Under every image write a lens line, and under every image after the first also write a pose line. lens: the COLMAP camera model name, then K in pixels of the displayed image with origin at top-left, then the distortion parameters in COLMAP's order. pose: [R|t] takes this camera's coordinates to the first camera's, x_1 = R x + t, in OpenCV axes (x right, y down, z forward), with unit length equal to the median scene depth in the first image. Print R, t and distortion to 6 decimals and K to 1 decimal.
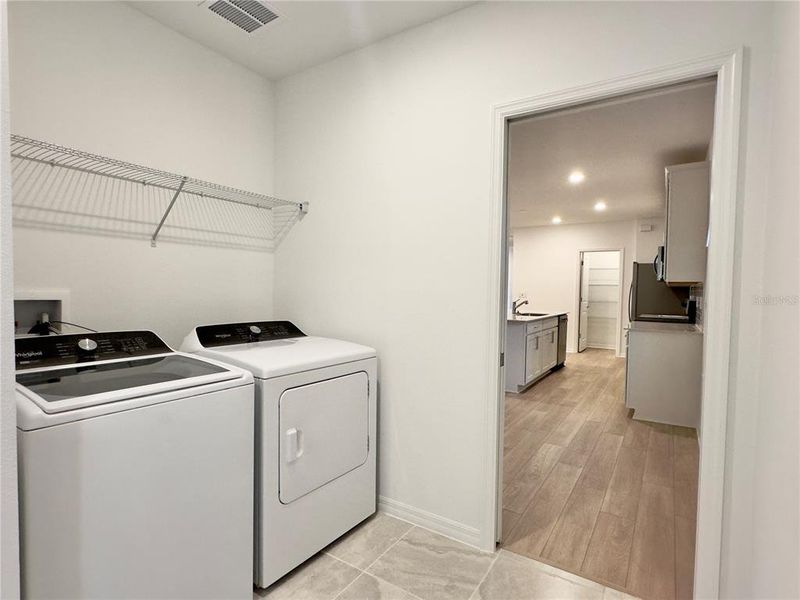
lens RADIAL K [[417.7, 0, 399.5], [0, 417.7, 302.9], [0, 0, 1]] dist [-0.002883, 0.000081]
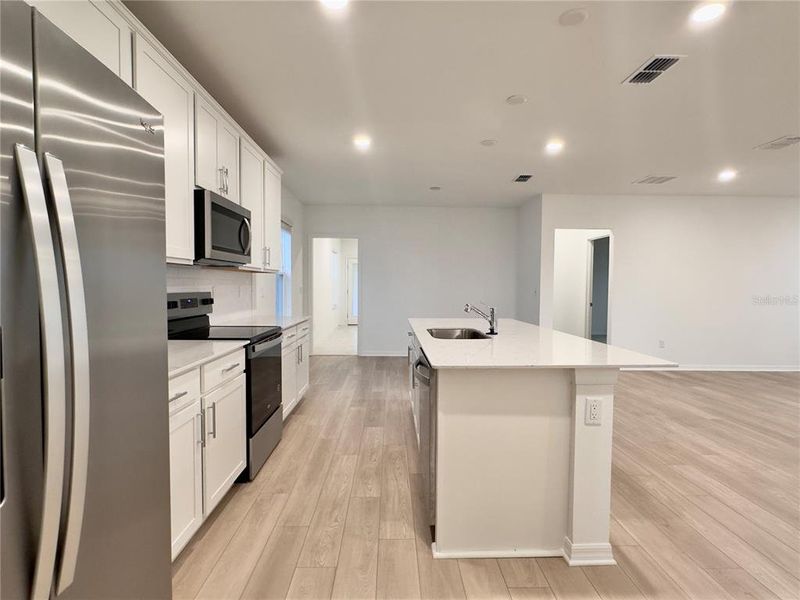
lens RADIAL K [[417.7, 0, 399.5], [0, 417.7, 302.9], [0, 0, 1]] dist [-0.002883, 0.000081]
pose [[-0.825964, 0.003285, -0.563713, 0.572405], [-0.039912, 0.997133, 0.064292, -0.031453], [0.562308, 0.075602, -0.823465, 1.205858]]
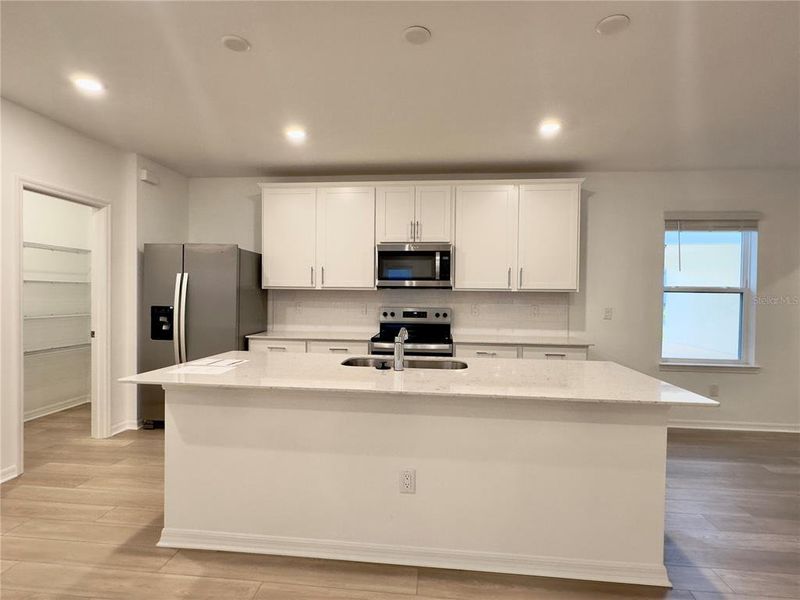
lens RADIAL K [[417.7, 0, 399.5], [0, 417.7, 302.9], [0, 0, 1]] dist [-0.002883, 0.000081]
pose [[-0.457871, -0.039865, 0.888124, -0.036950], [0.012052, 0.998624, 0.051039, -0.046096], [-0.888937, 0.034073, -0.456760, 1.053295]]
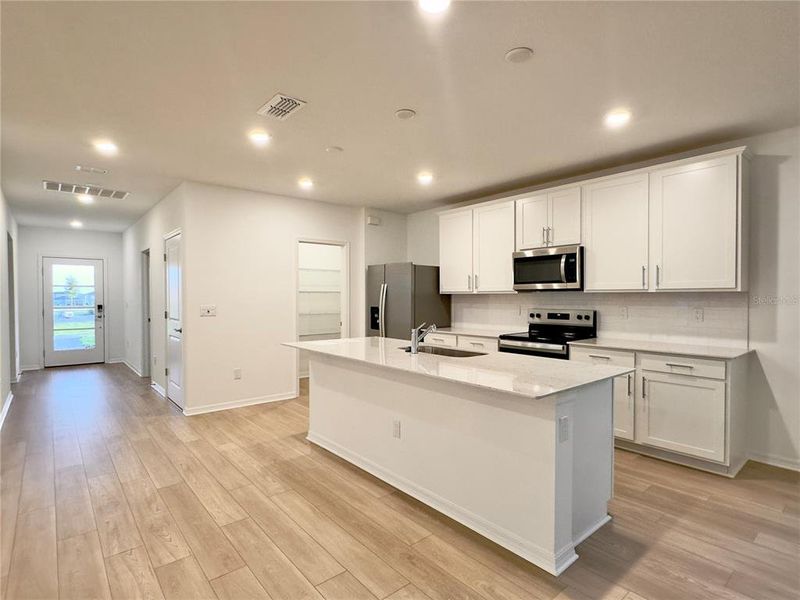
lens RADIAL K [[417.7, 0, 399.5], [0, 417.7, 302.9], [0, 0, 1]] dist [-0.002883, 0.000081]
pose [[0.289330, -0.030845, 0.956732, -0.177940], [0.040416, 0.998983, 0.019985, -0.039721], [-0.956376, 0.032885, 0.290282, 0.792969]]
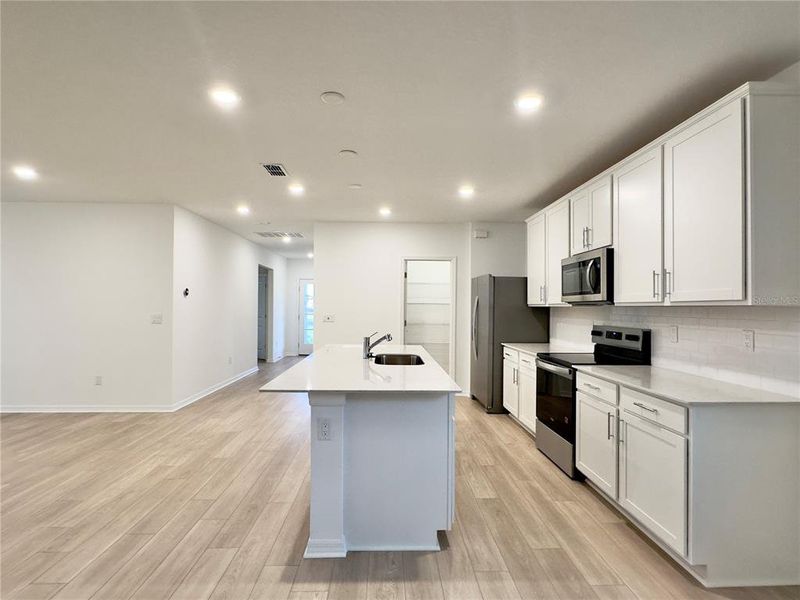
lens RADIAL K [[417.7, 0, 399.5], [0, 417.7, 302.9], [0, 0, 1]] dist [-0.002883, 0.000081]
pose [[0.819162, -0.003113, 0.573553, -0.006027], [0.024675, 0.999251, -0.029818, -0.027507], [-0.573031, 0.038579, 0.818625, 0.471440]]
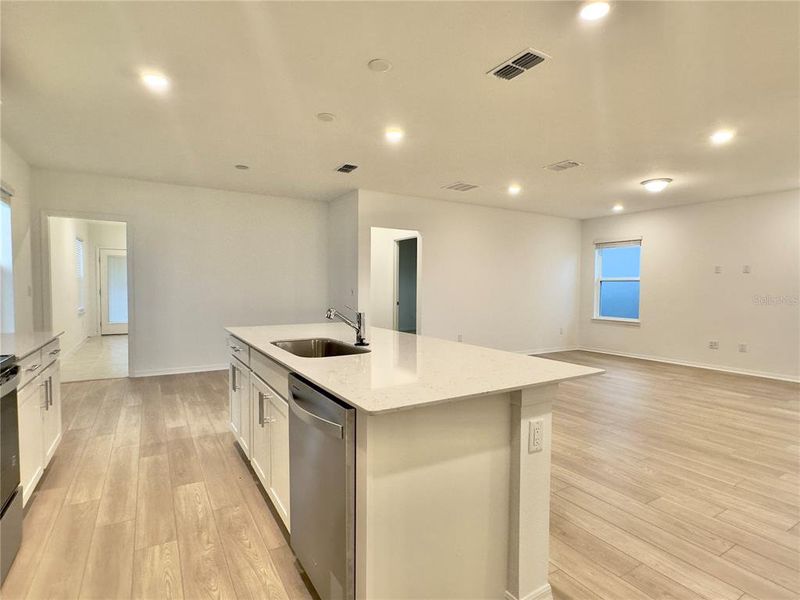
lens RADIAL K [[417.7, 0, 399.5], [0, 417.7, 302.9], [0, 0, 1]] dist [-0.002883, 0.000081]
pose [[-0.438019, 0.018057, -0.898784, 0.552822], [-0.048596, 0.997861, 0.043730, -0.027605], [0.897651, 0.062832, -0.436205, 1.089452]]
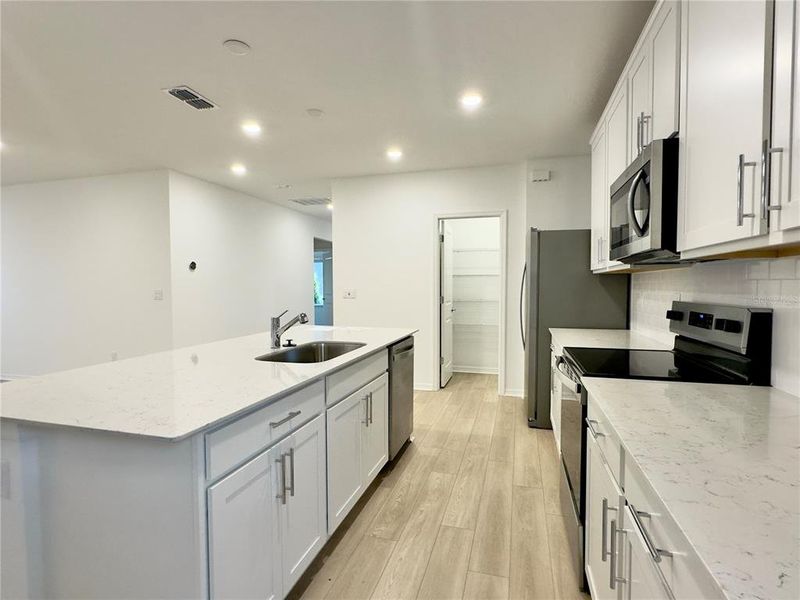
lens RADIAL K [[417.7, 0, 399.5], [0, 417.7, 302.9], [0, 0, 1]] dist [-0.002883, 0.000081]
pose [[0.956212, -0.031015, 0.291025, 0.247747], [0.028536, 0.999511, 0.012757, -0.015920], [-0.291279, -0.003894, 0.956630, 0.545243]]
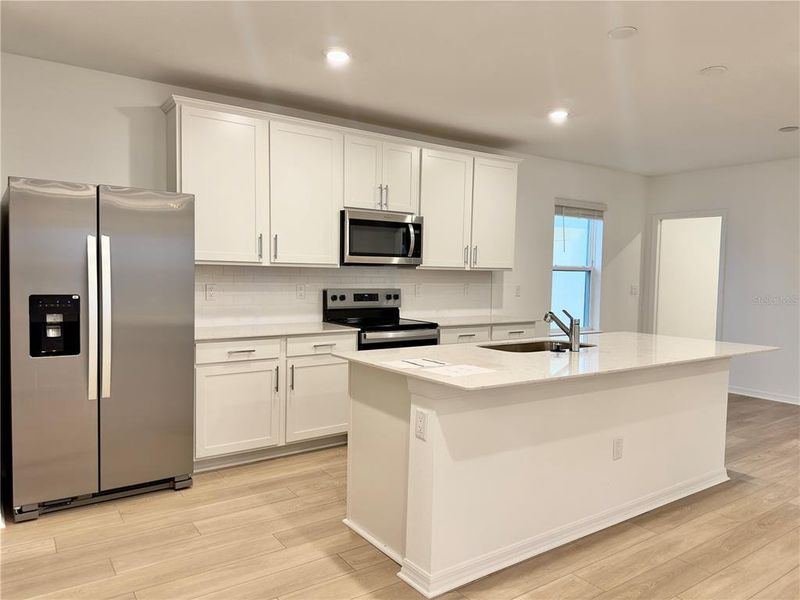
lens RADIAL K [[565.2, 0, 400.0], [0, 565.2, 300.0], [0, 0, 1]] dist [0.061511, -0.080218]
pose [[-0.926207, -0.048117, 0.373932, 0.209604], [-0.016581, 0.996062, 0.087100, -0.054451], [-0.376651, 0.074473, -0.923357, 1.376149]]
